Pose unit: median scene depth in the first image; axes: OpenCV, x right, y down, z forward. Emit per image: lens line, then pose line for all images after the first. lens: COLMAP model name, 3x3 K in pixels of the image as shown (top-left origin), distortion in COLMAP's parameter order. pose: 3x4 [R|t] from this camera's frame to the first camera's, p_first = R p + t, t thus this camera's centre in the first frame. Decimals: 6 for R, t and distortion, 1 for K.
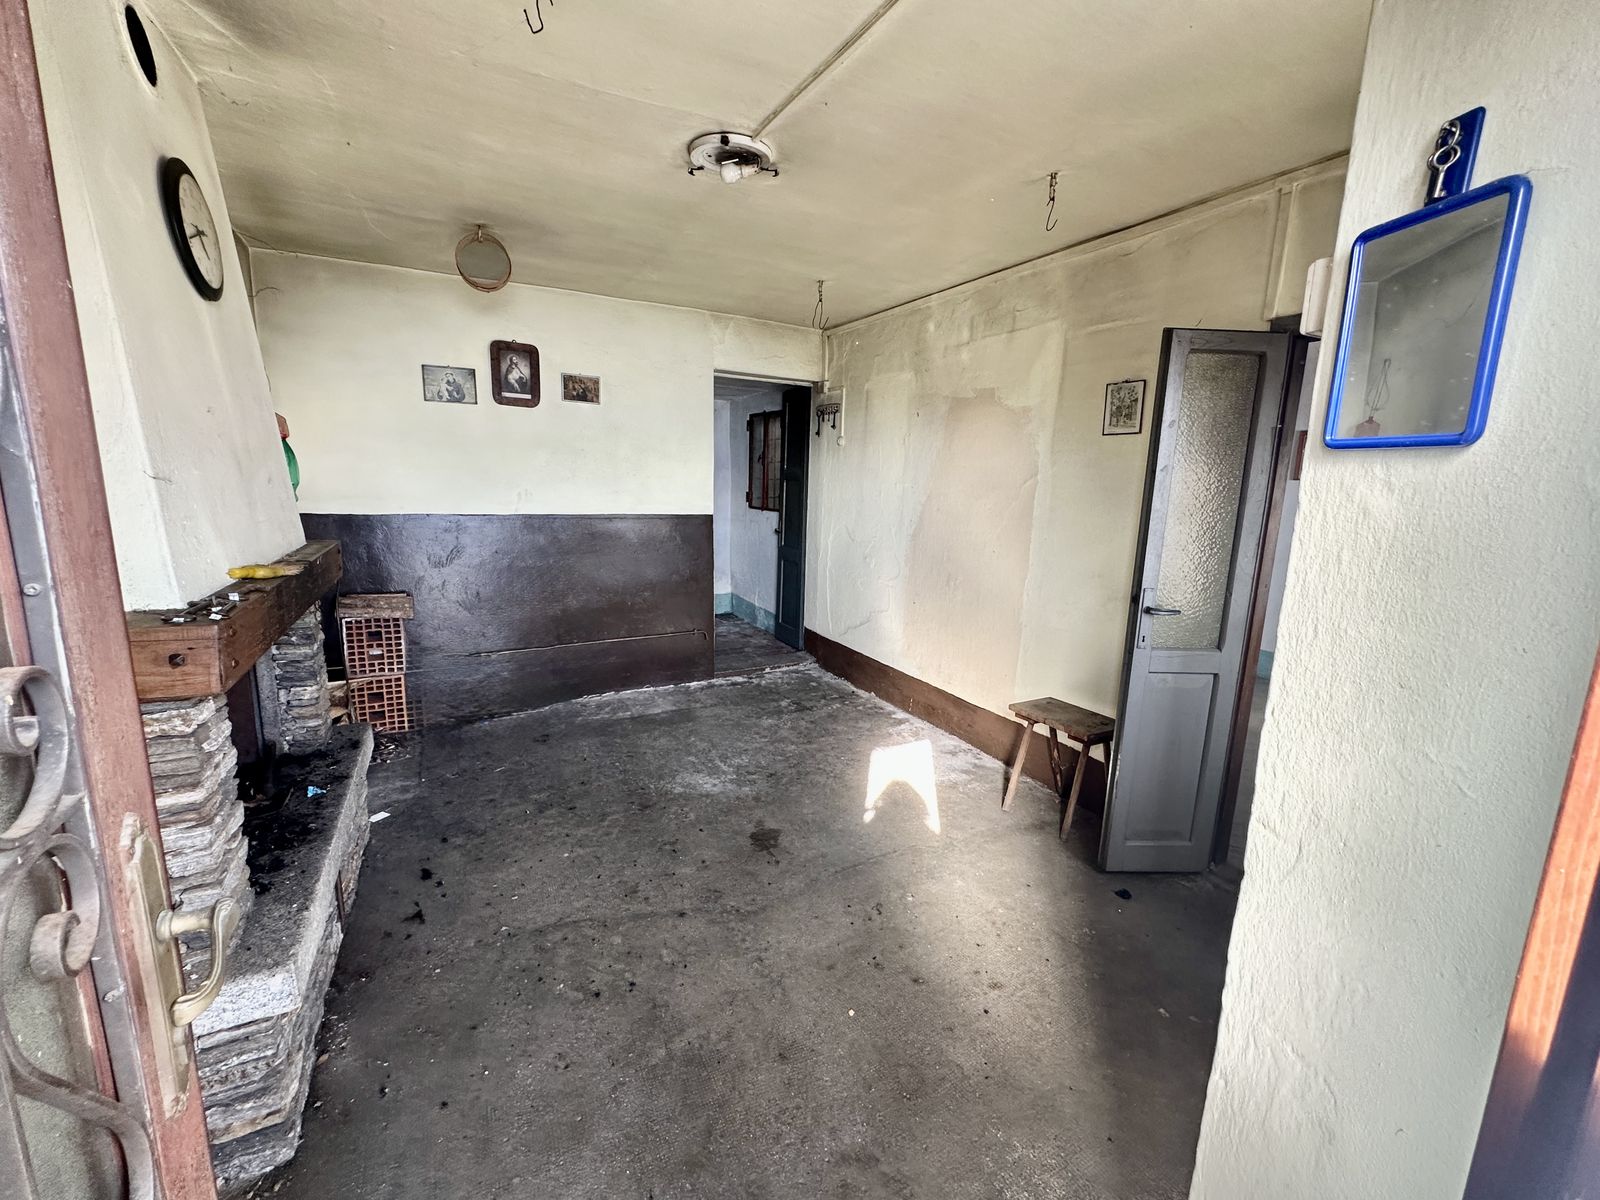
lens RADIAL K [[646.6, 0, 798.0], [0, 646.6, 605.8], [0, 0, 1]] dist [-0.005209, 0.001321]
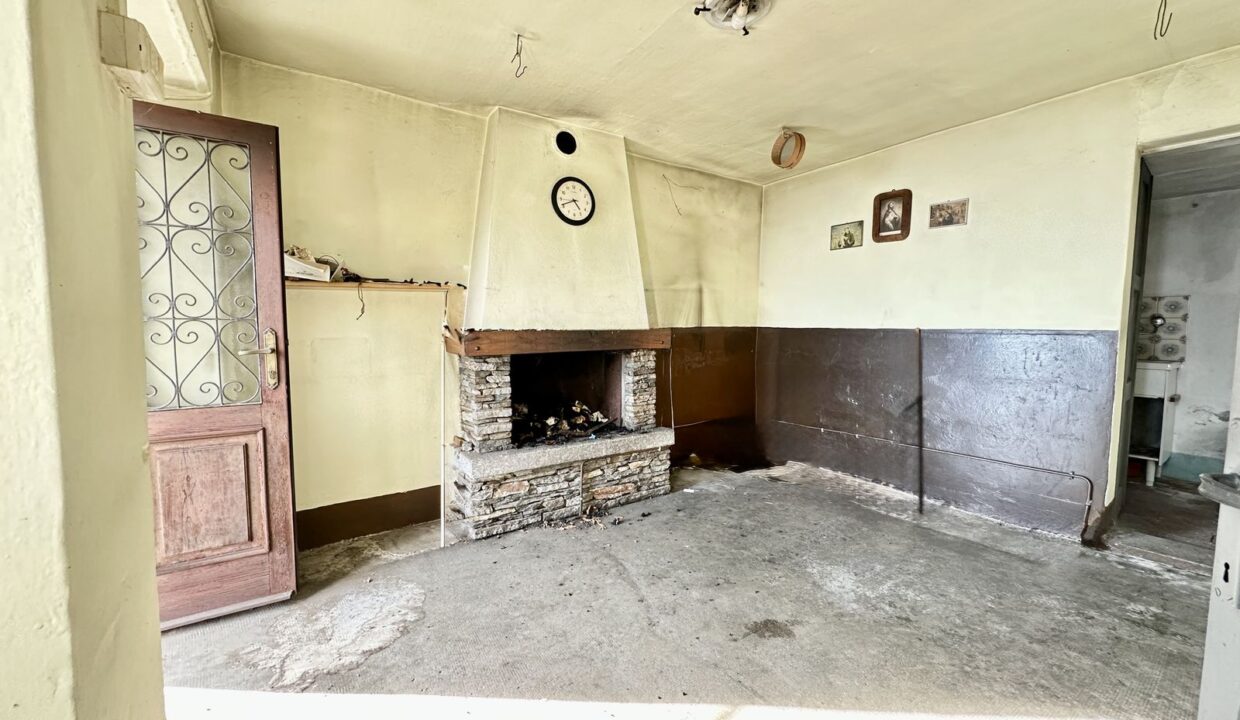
lens RADIAL K [[494.2, 0, 629.3], [0, 494.2, 360.7], [0, 0, 1]] dist [-0.003119, 0.000496]
pose [[0.123372, 0.042313, -0.991458, 0.467217], [-0.190846, 0.981452, 0.018138, -0.006961], [0.973836, 0.186978, 0.129159, 0.450056]]
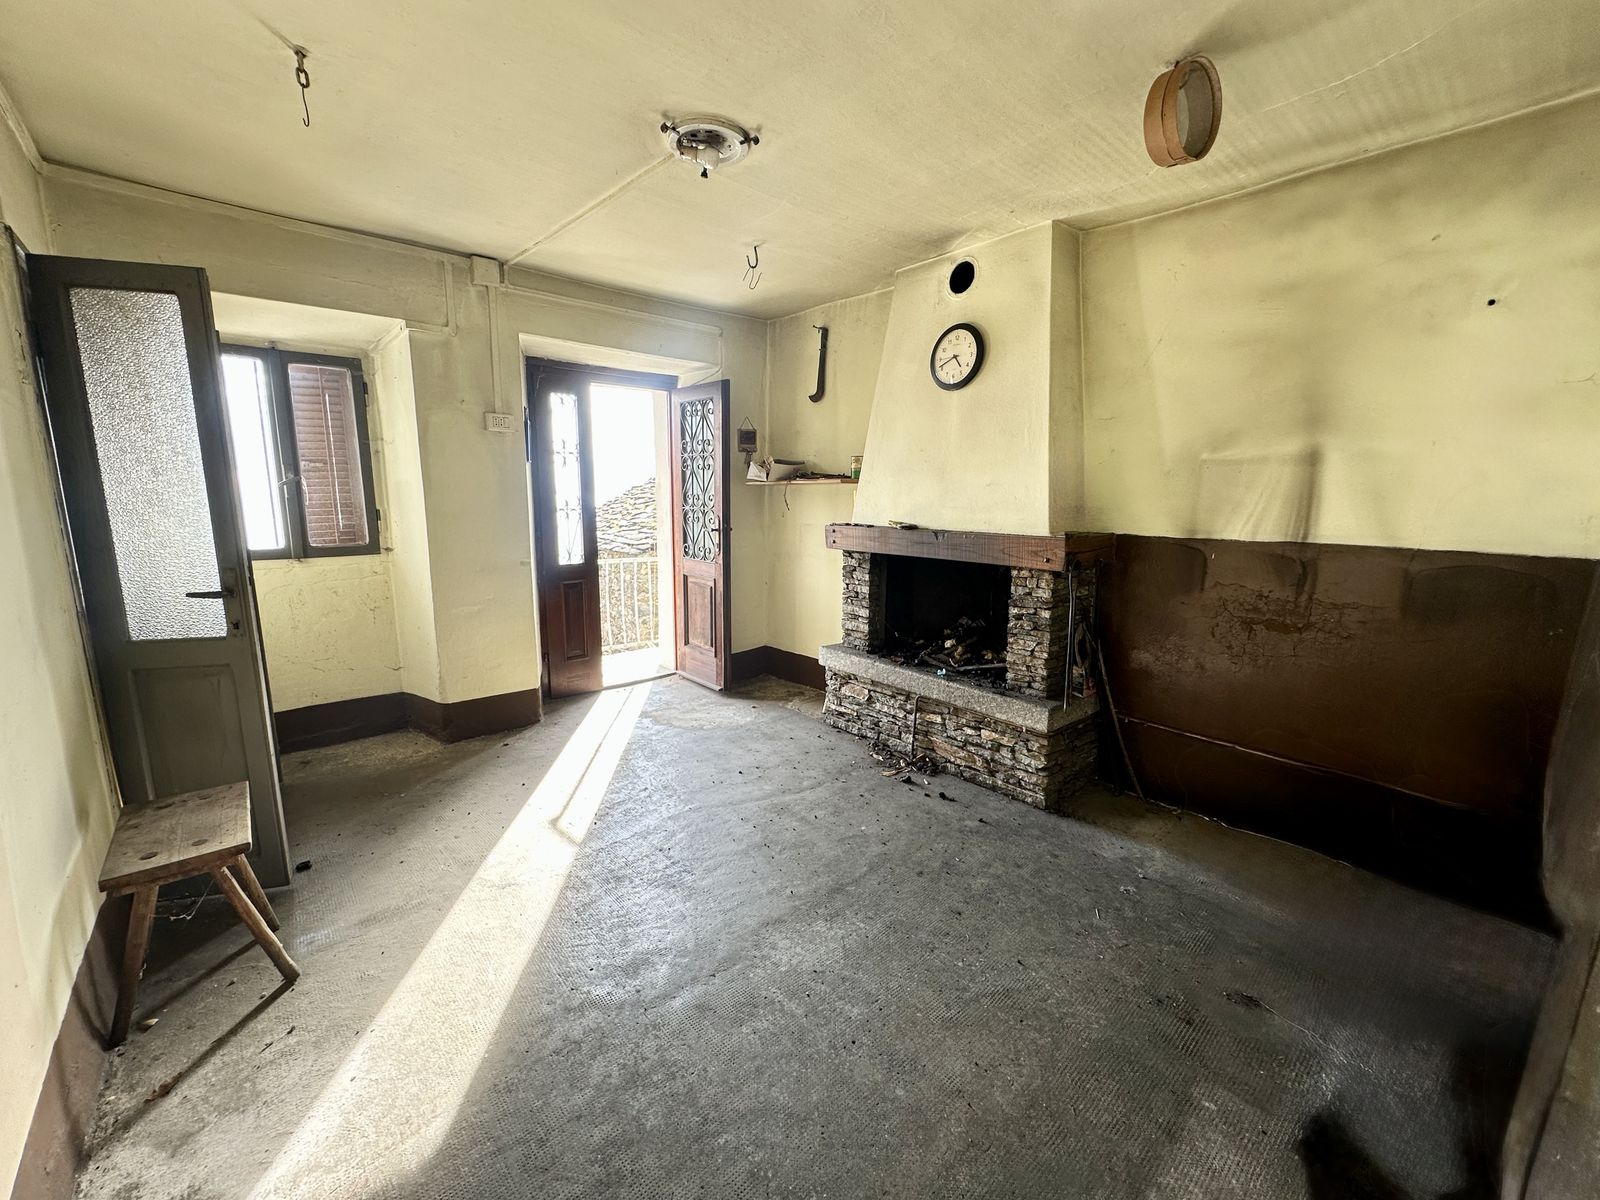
lens RADIAL K [[646.6, 0, 790.0], [0, 646.6, 601.5], [0, 0, 1]] dist [-0.005209, 0.001321]
pose [[-0.970415, -0.002253, -0.241431, 0.008419], [-0.087995, 0.934480, 0.344968, -0.216703], [0.224835, 0.356007, -0.907032, 1.231914]]
